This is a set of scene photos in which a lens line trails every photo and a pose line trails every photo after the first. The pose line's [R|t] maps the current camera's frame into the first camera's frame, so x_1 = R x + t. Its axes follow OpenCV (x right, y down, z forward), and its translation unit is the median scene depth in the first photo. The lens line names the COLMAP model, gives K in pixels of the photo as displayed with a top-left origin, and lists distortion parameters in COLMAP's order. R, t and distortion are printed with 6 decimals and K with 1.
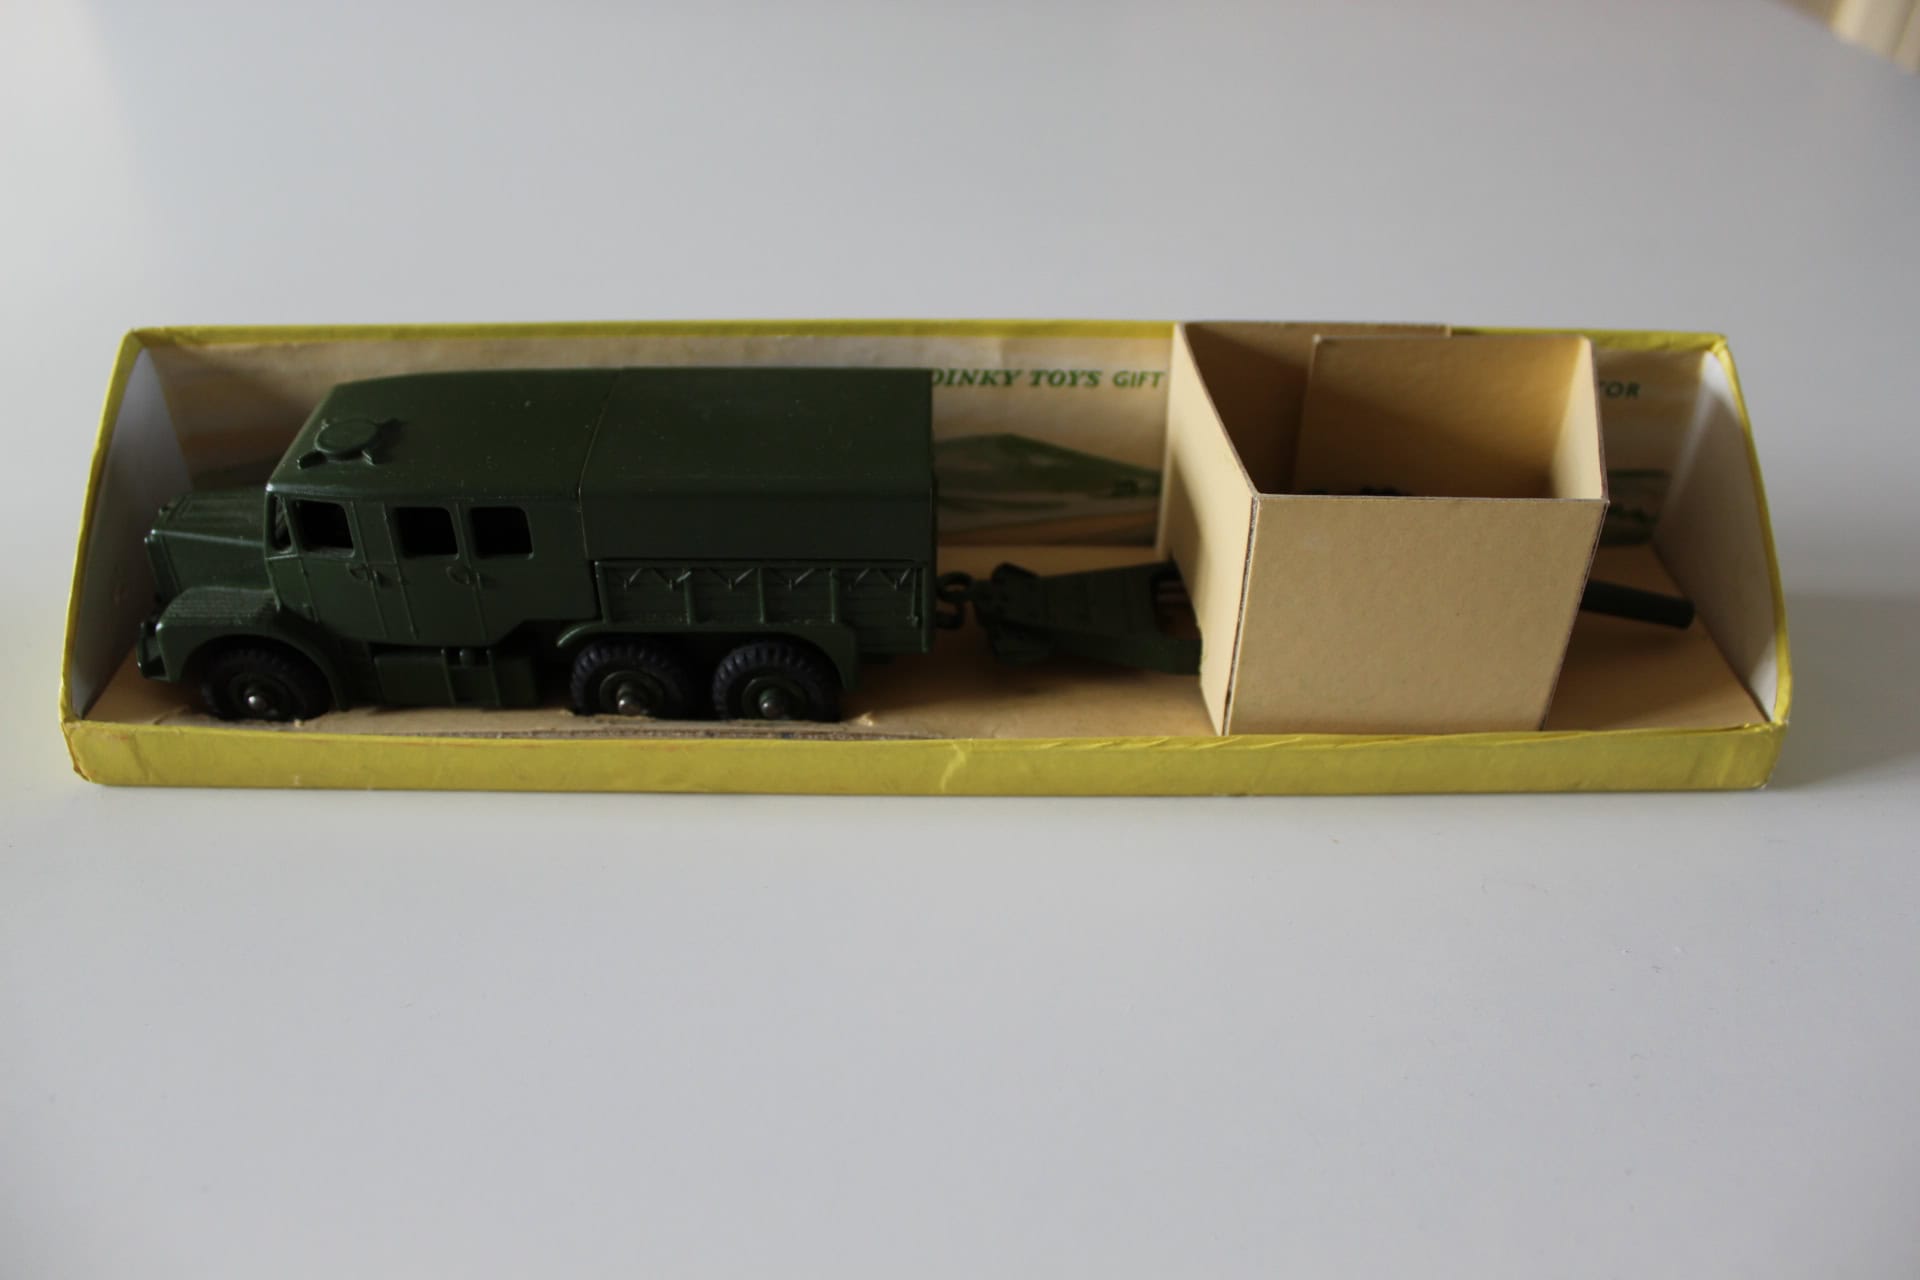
lens RADIAL K [[1523.9, 0, 960.0], [0, 1523.9, 640.0], [0, 0, 1]] dist [-0.183960, 0.136787]
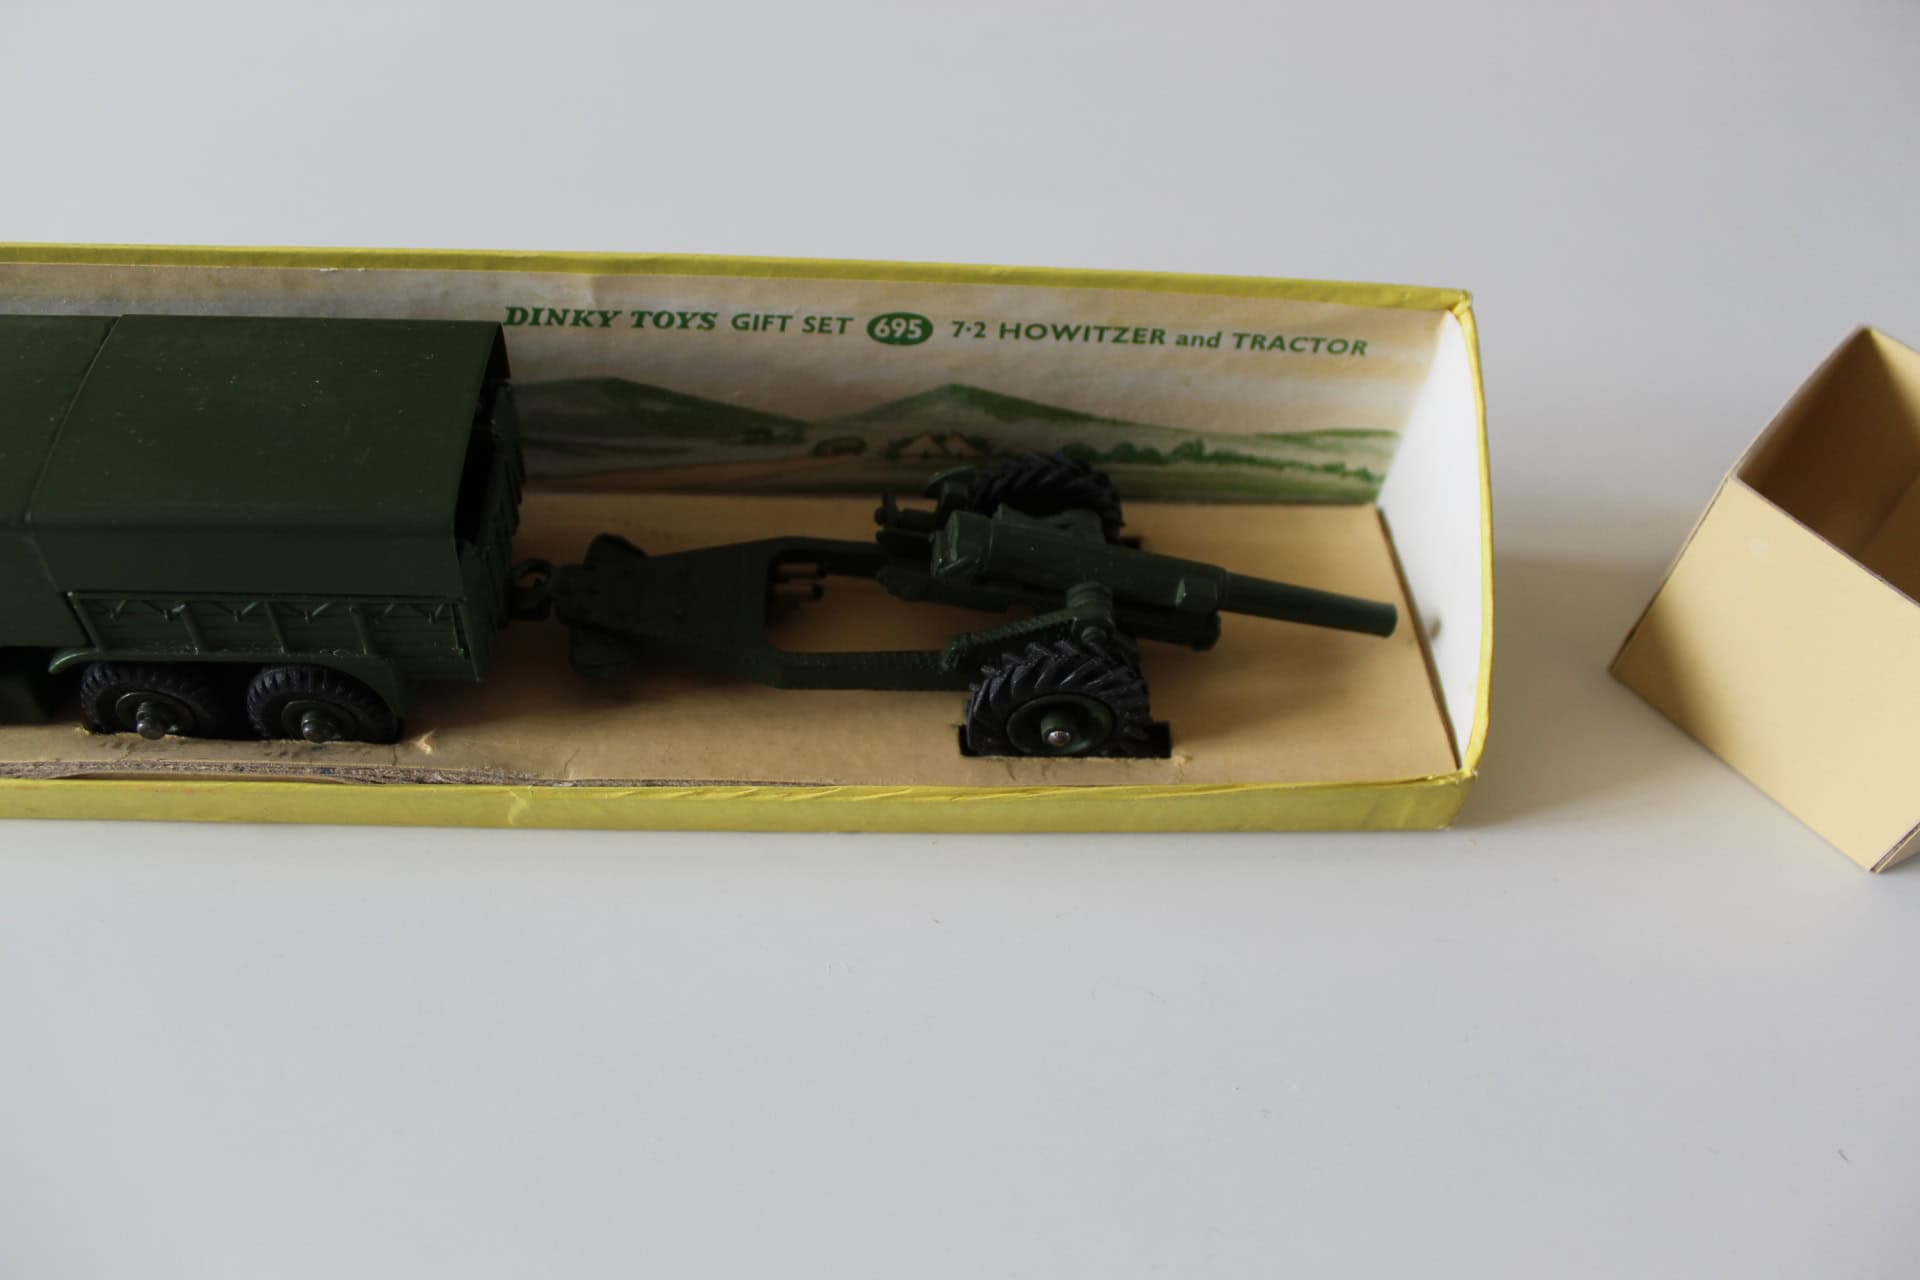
lens RADIAL K [[1523.9, 0, 960.0], [0, 1523.9, 640.0], [0, 0, 1]] dist [-0.183960, 0.136787]
pose [[0.995300, 0.012974, 0.095964, 0.152531], [-0.034284, 0.974008, 0.223904, -0.196310], [-0.090565, -0.226142, 0.969875, 0.151033]]
